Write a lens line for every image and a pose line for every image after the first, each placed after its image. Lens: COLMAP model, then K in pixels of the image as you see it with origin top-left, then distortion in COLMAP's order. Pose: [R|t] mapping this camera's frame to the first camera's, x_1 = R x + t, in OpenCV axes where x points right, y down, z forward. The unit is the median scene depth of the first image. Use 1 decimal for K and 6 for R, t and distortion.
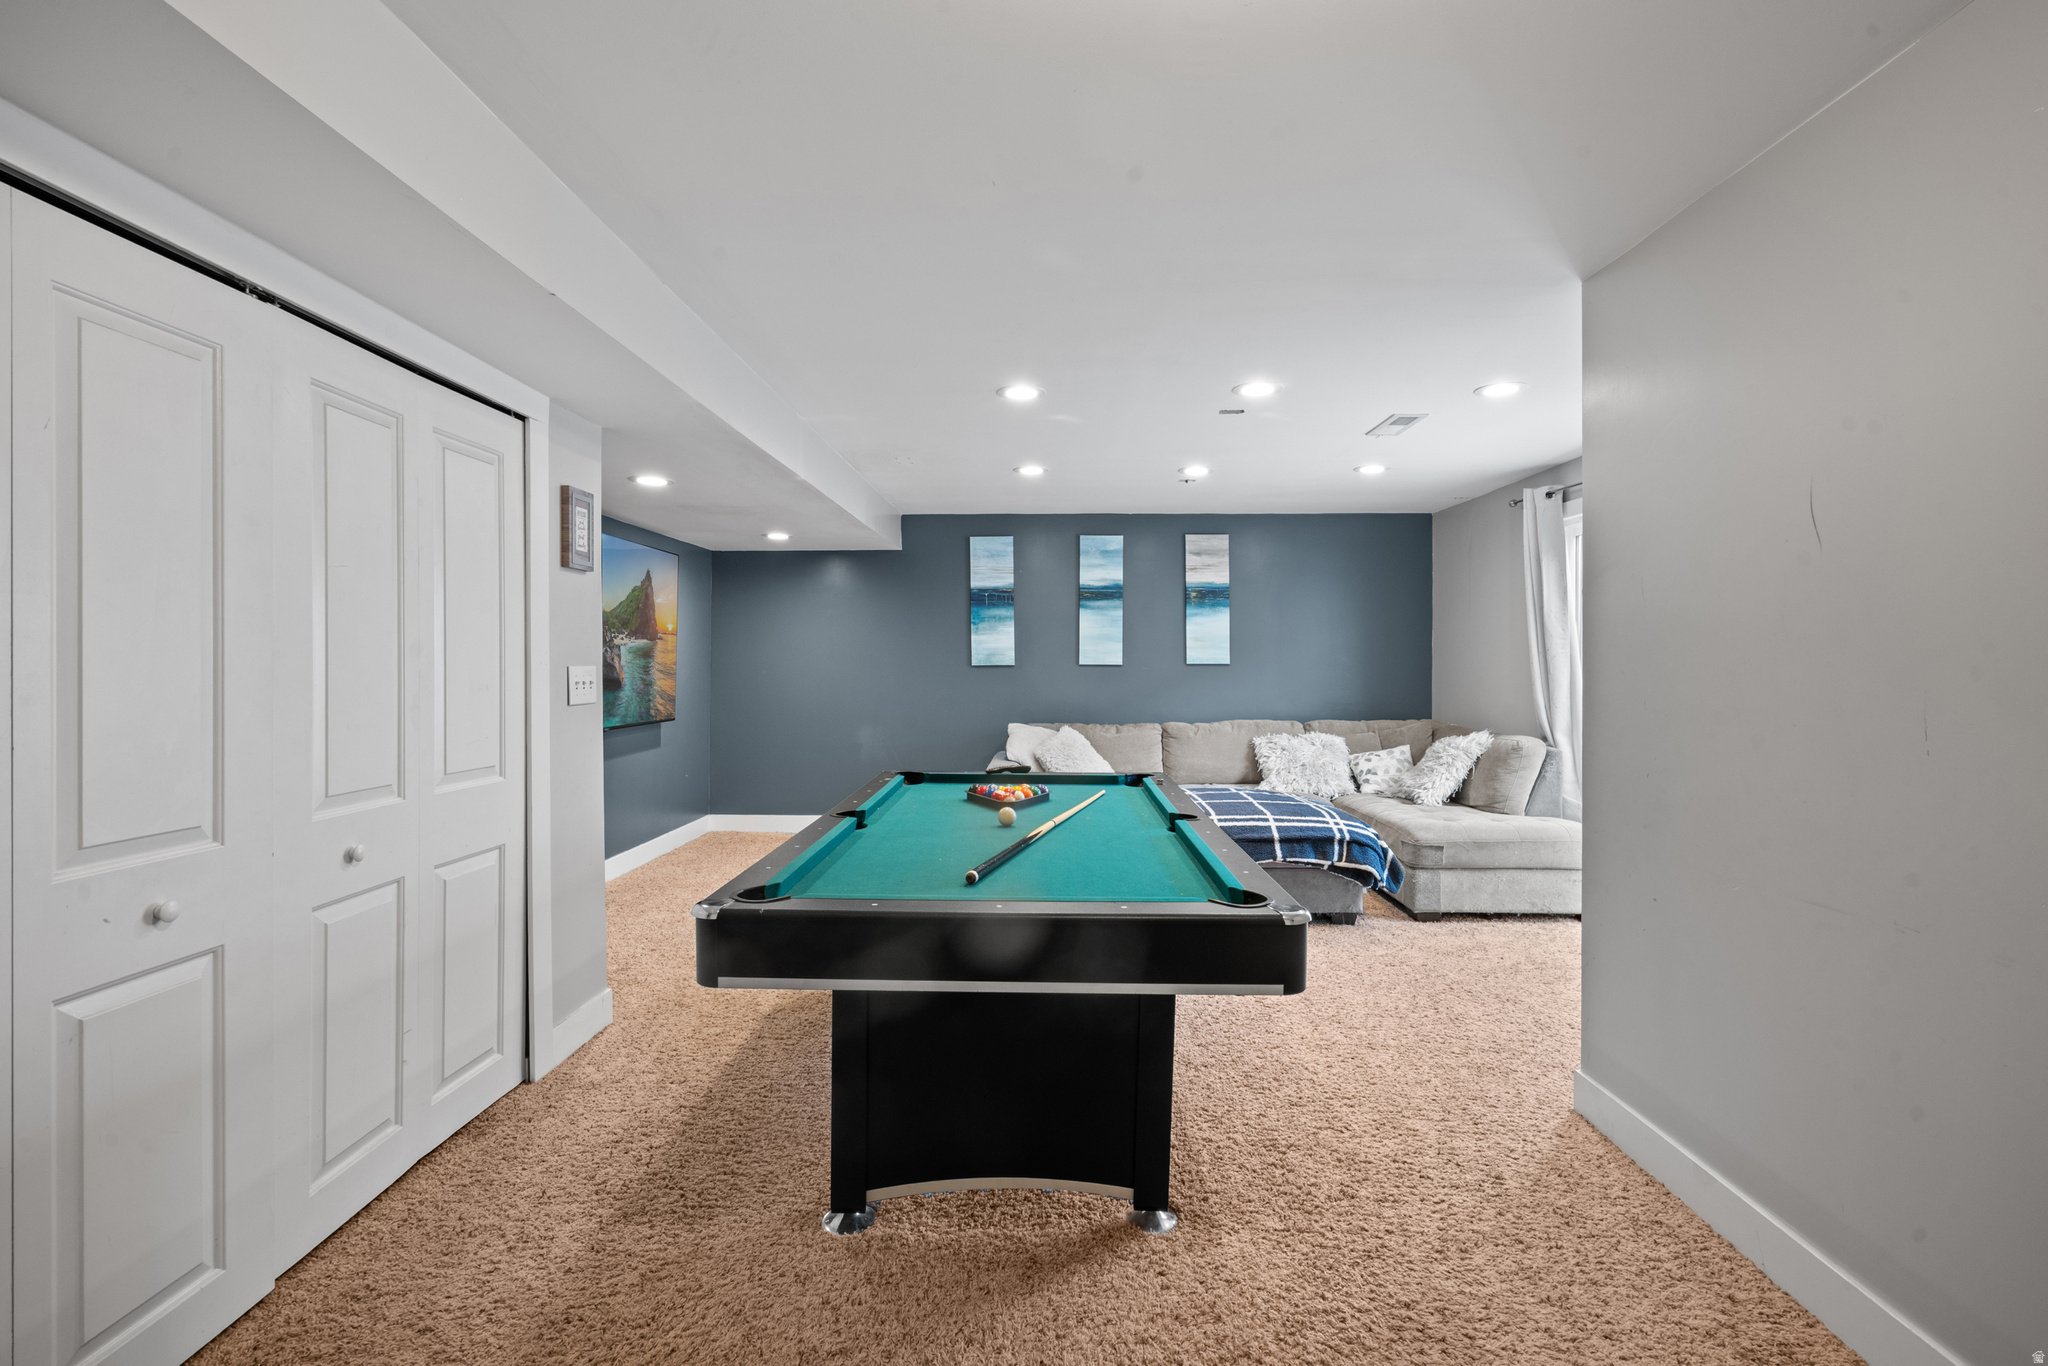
lens RADIAL K [[934.5, 0, 1034.4], [0, 934.5, 671.9], [0, 0, 1]] dist [-0.004873, 0.000498]
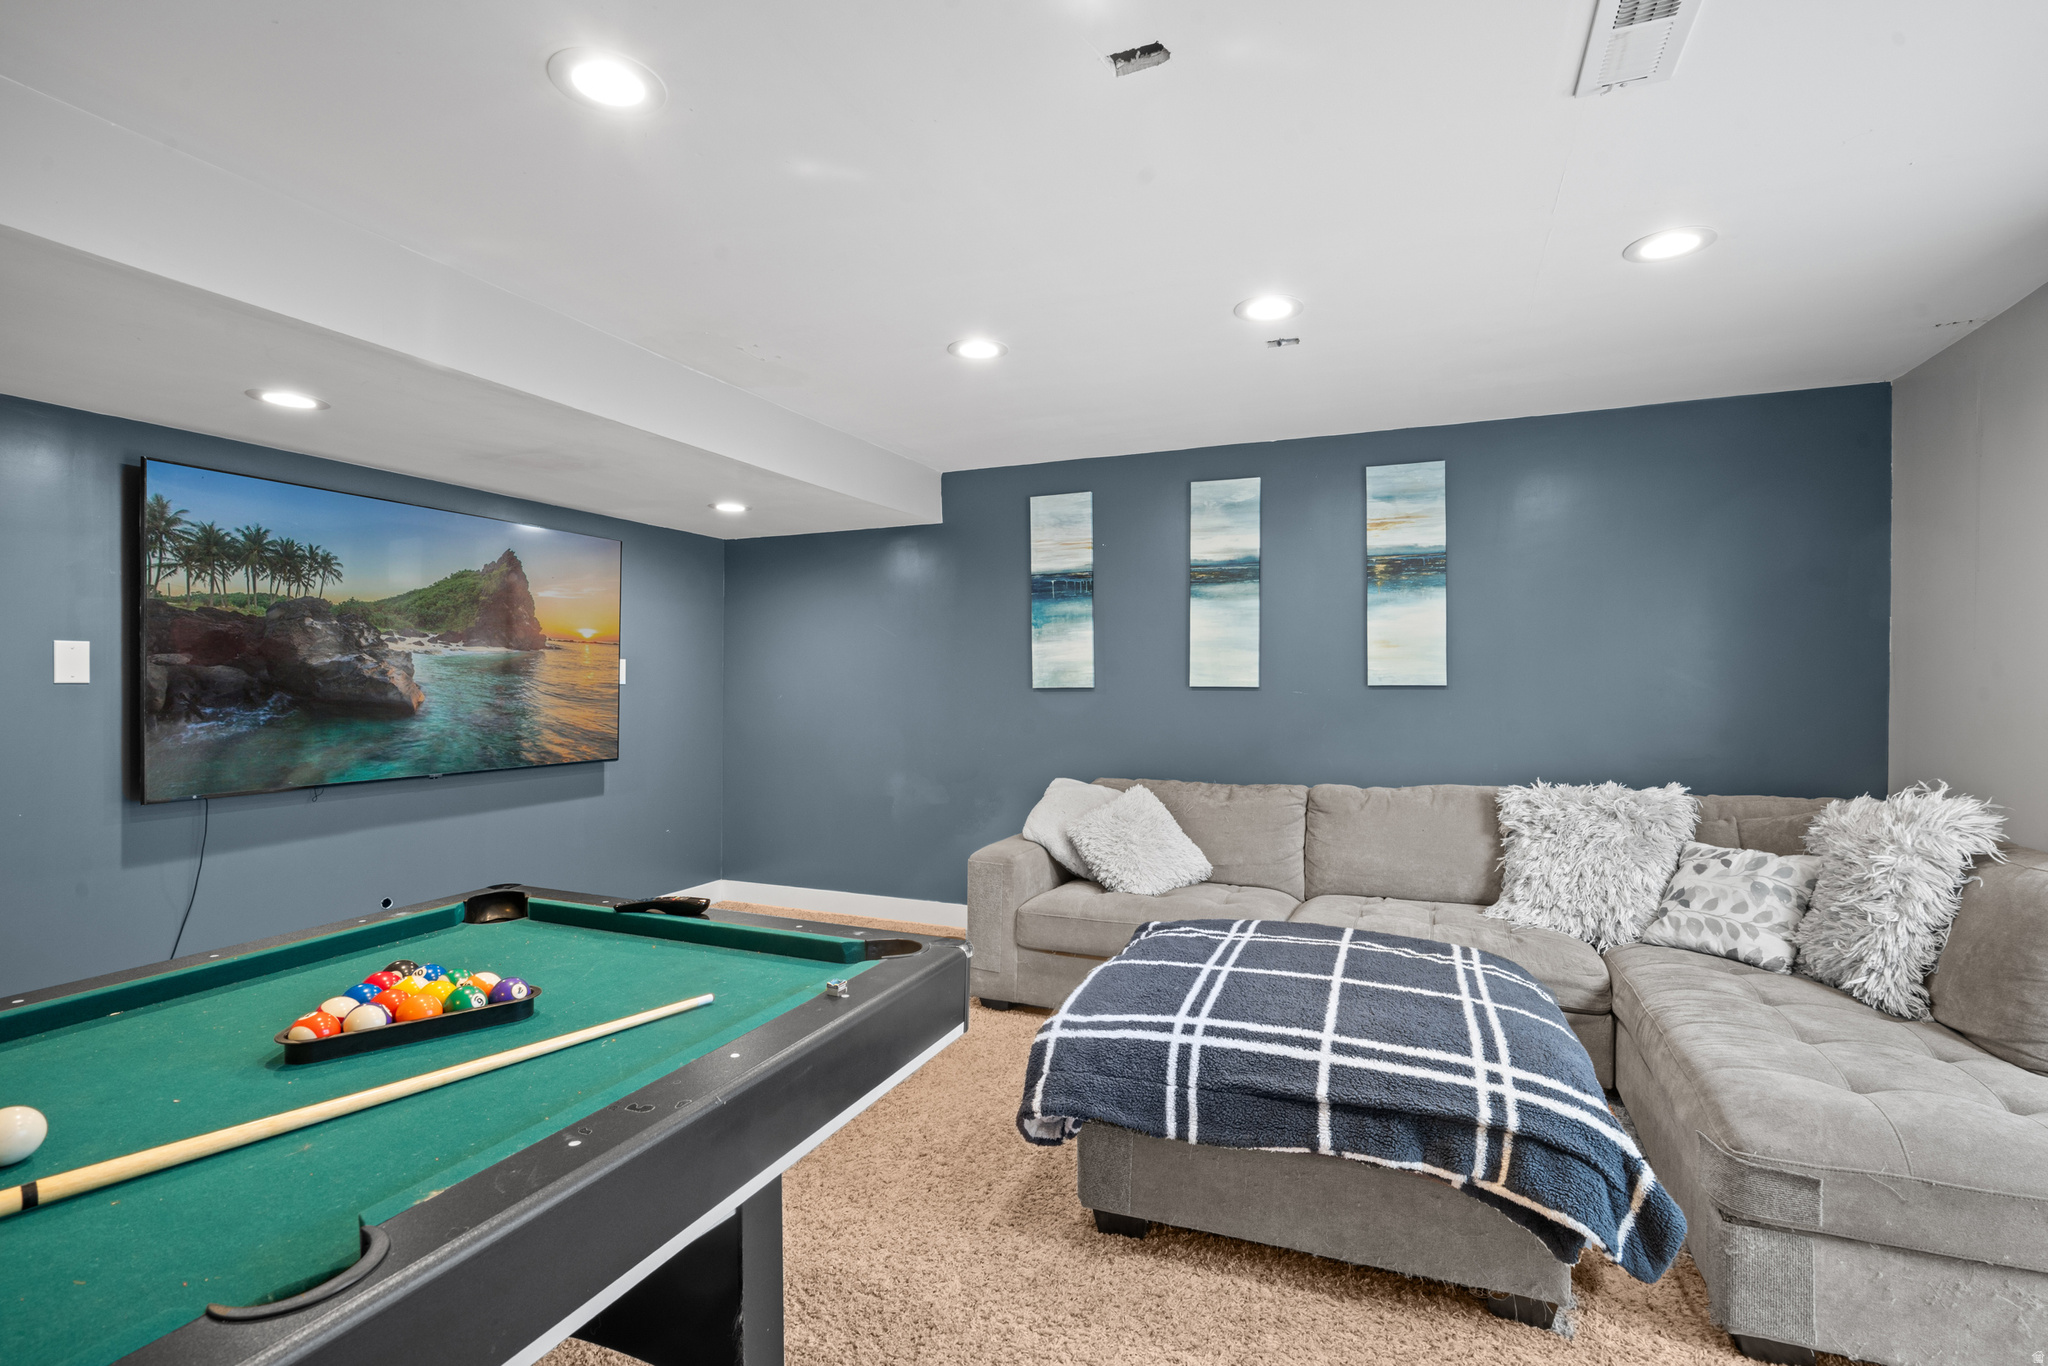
lens RADIAL K [[974.9, 0, 1021.7], [0, 974.9, 700.5], [0, 0, 1]] dist [-0.002246, 0.000397]
pose [[0.930953, 0.005668, -0.365094, 0.185500], [-0.003733, 0.999975, 0.006006, -0.001800], [0.365119, -0.004229, 0.930951, 0.345567]]
